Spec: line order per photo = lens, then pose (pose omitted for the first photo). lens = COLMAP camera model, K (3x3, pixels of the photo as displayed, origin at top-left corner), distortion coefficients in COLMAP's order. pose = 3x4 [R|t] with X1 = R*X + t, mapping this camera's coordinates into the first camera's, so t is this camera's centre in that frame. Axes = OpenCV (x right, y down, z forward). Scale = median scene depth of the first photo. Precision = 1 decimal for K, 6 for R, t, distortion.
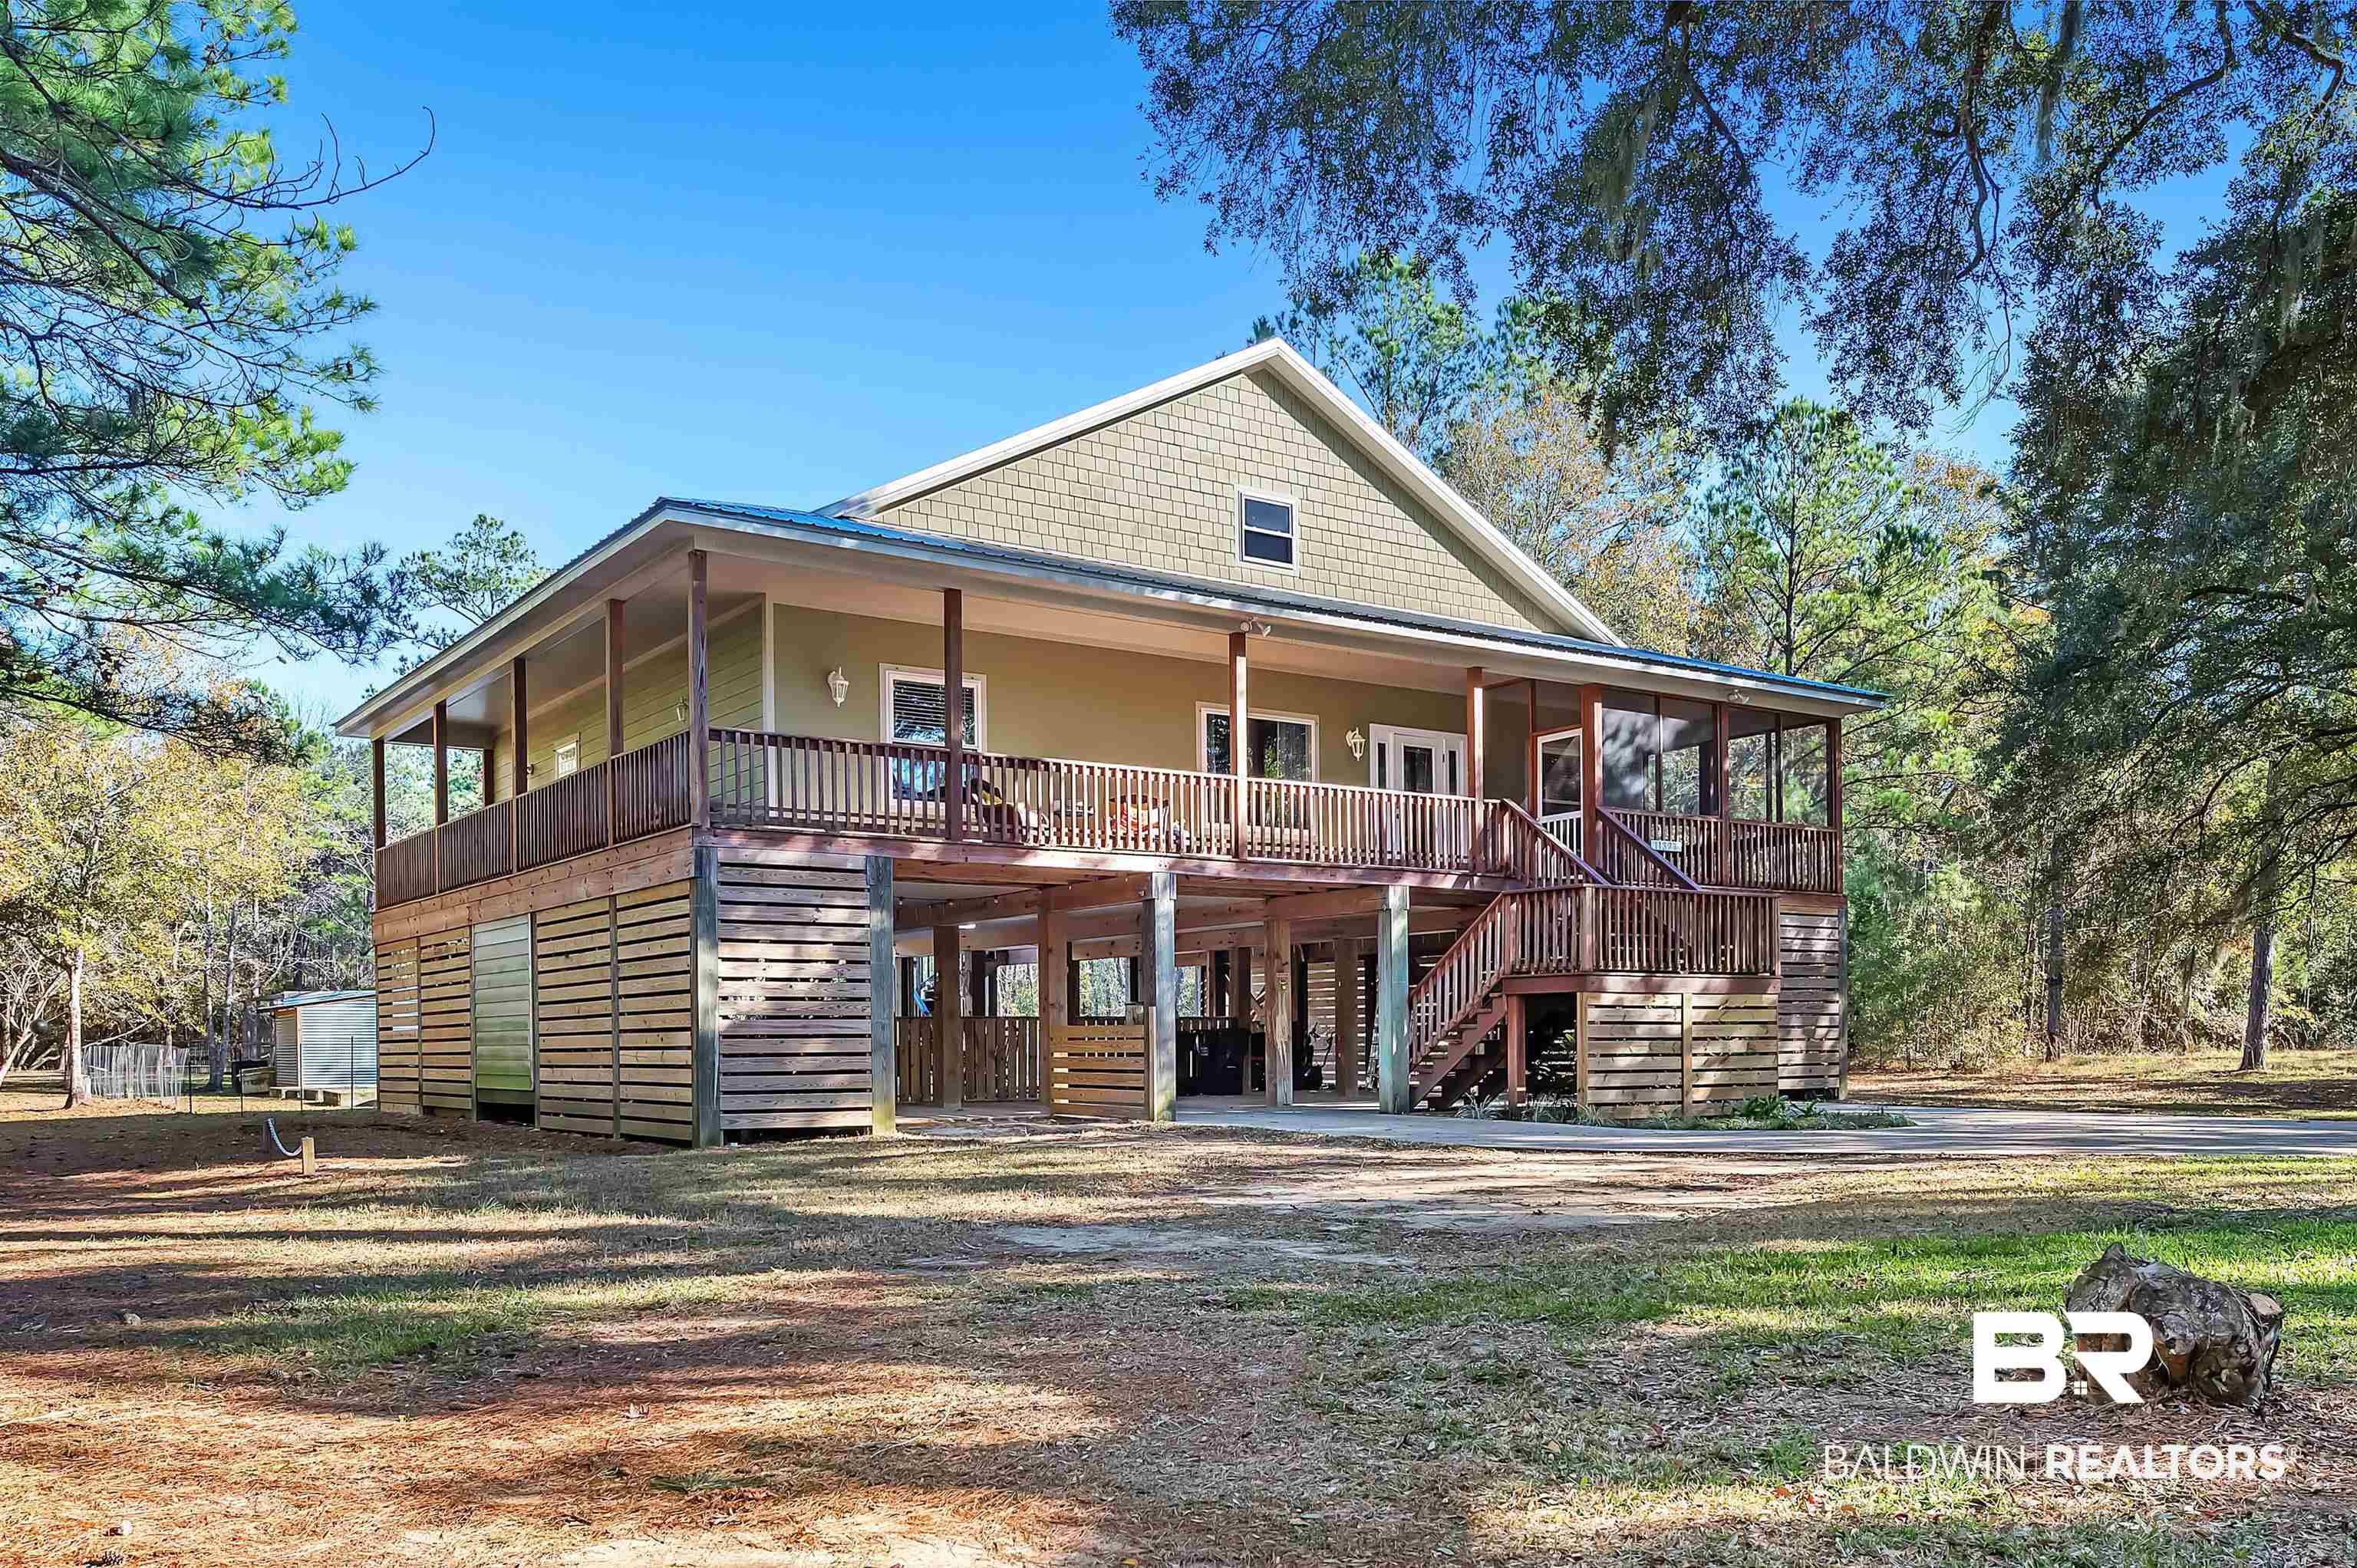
lens RADIAL K [[1737.3, 0, 1178.5], [0, 1737.3, 784.0], [0, 0, 1]] dist [0.002900, 0.000632]
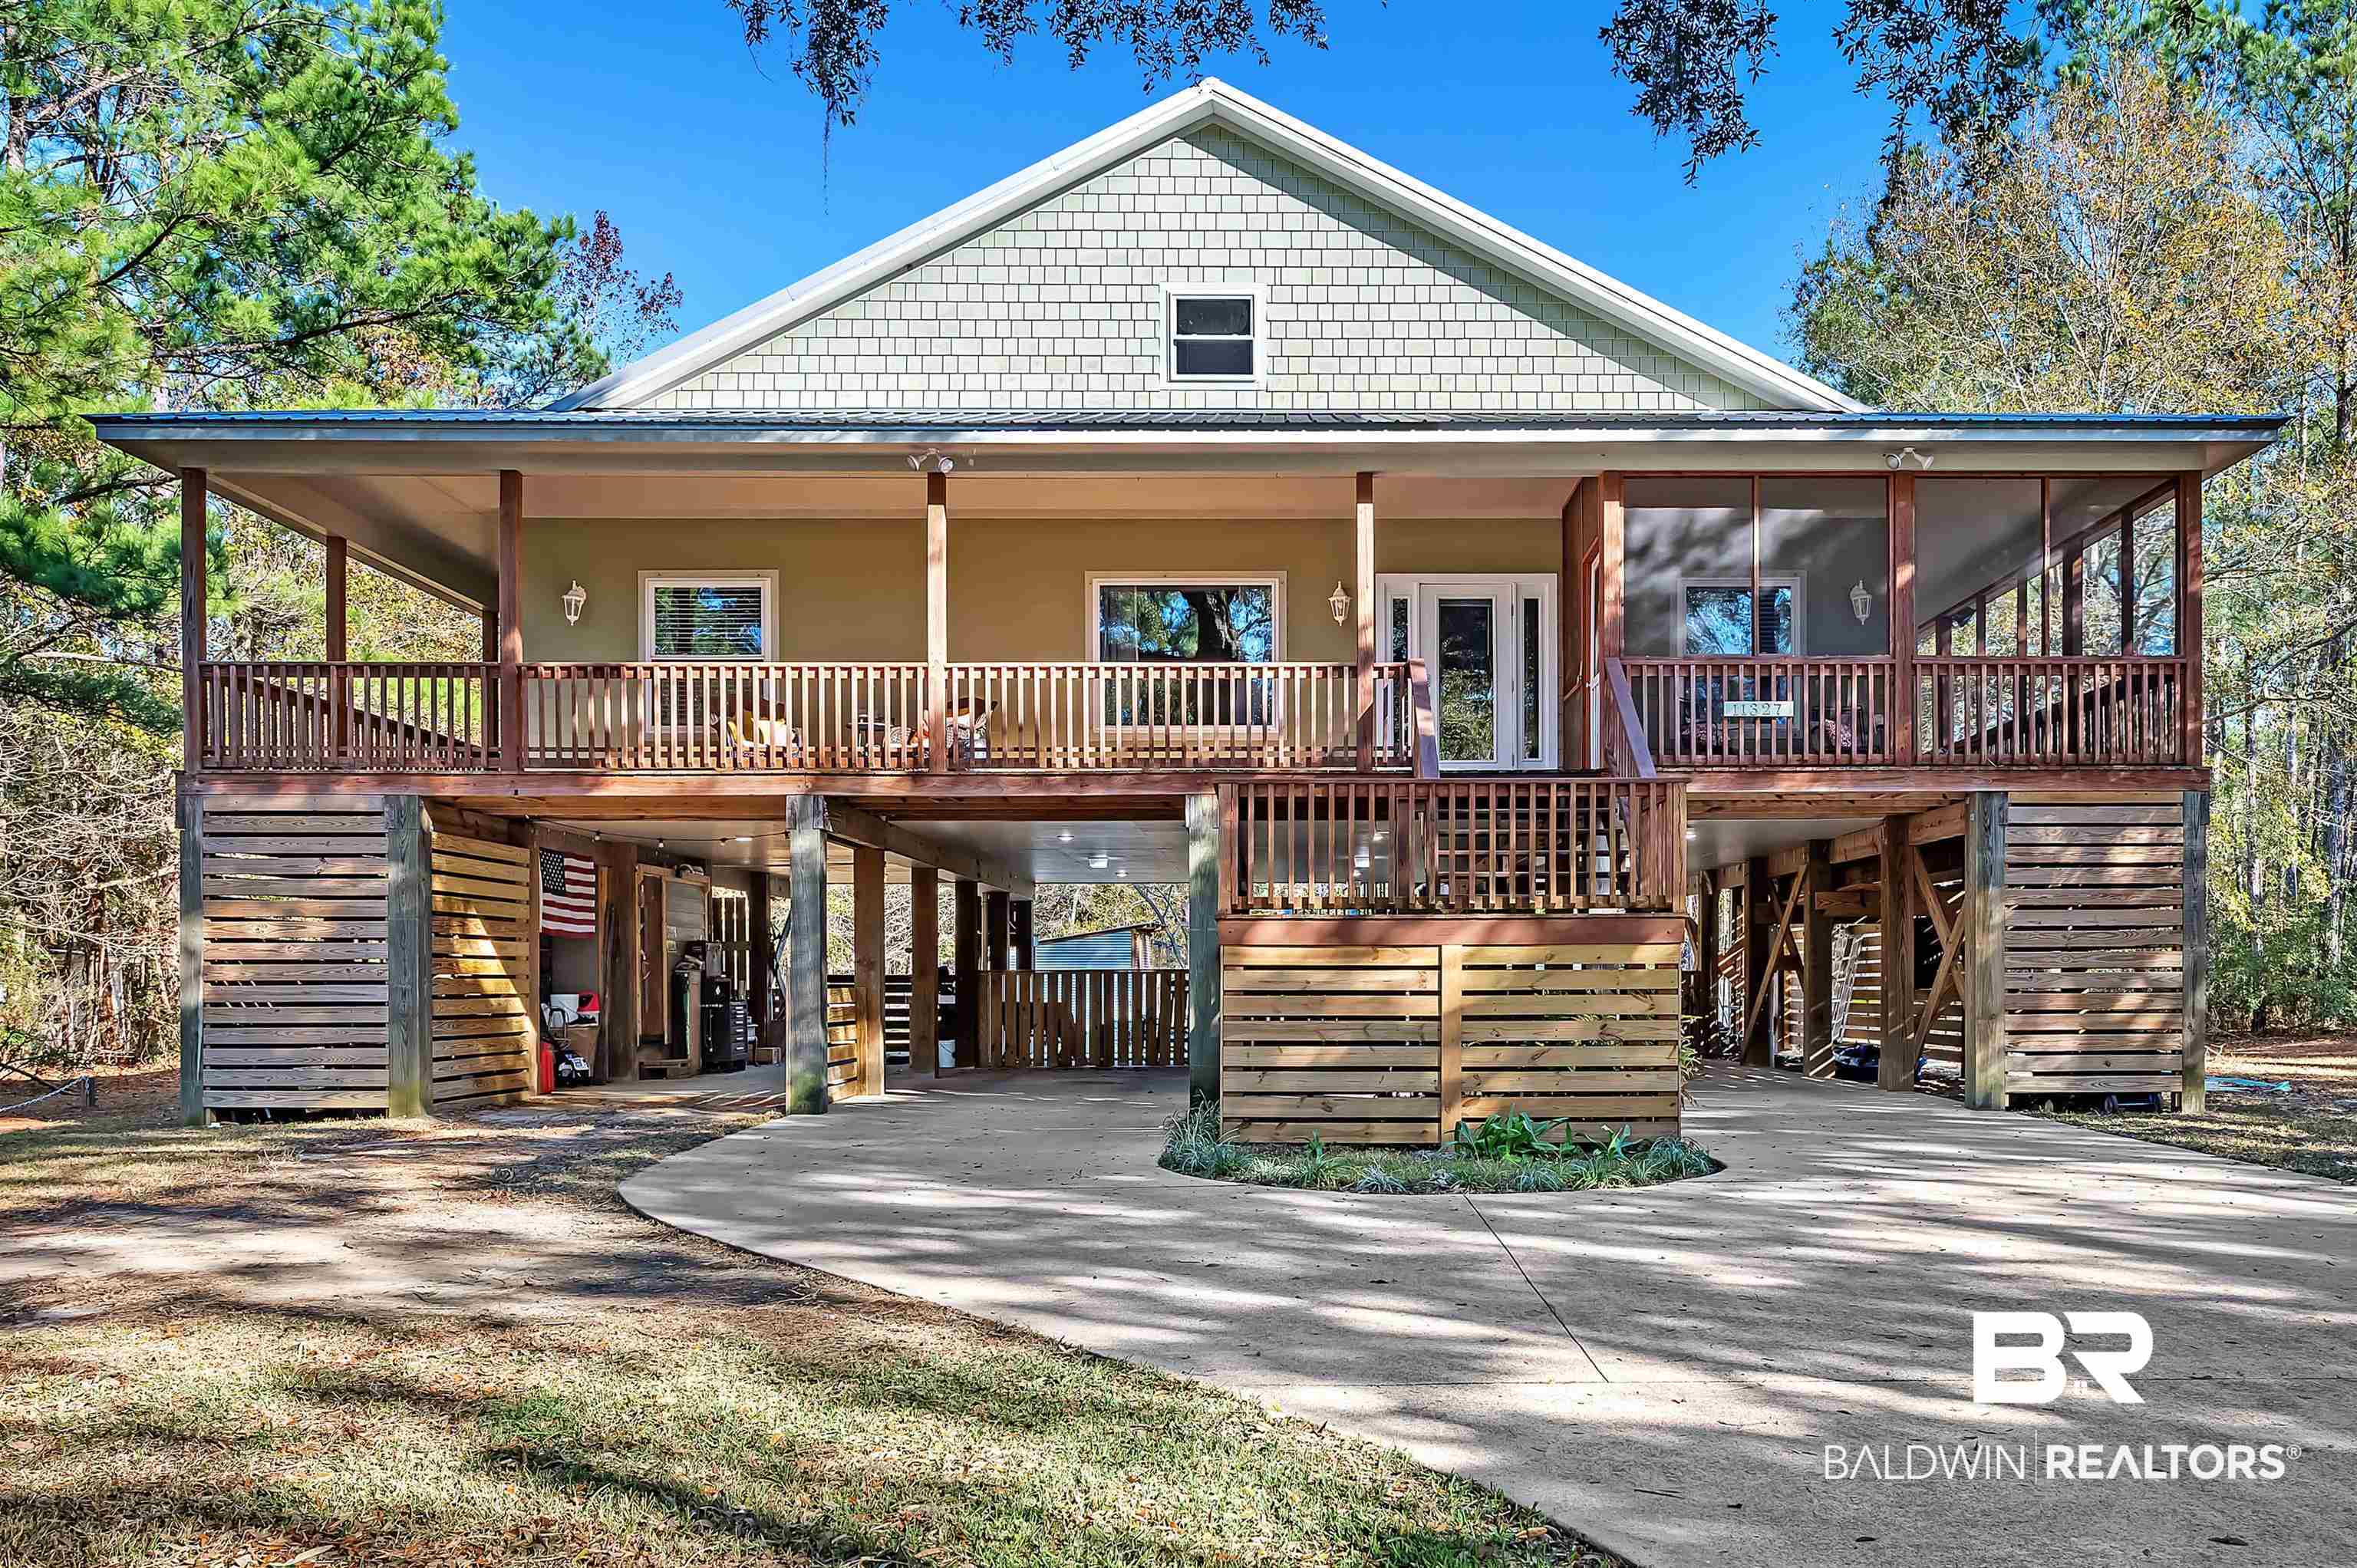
lens RADIAL K [[1737.3, 0, 1178.5], [0, 1737.3, 784.0], [0, 0, 1]] dist [0.002900, 0.000632]
pose [[0.845880, -0.055058, -0.530524, 0.462707], [0.074376, 0.997116, 0.015106, 0.039516], [0.528162, -0.052236, 0.847535, 0.363509]]
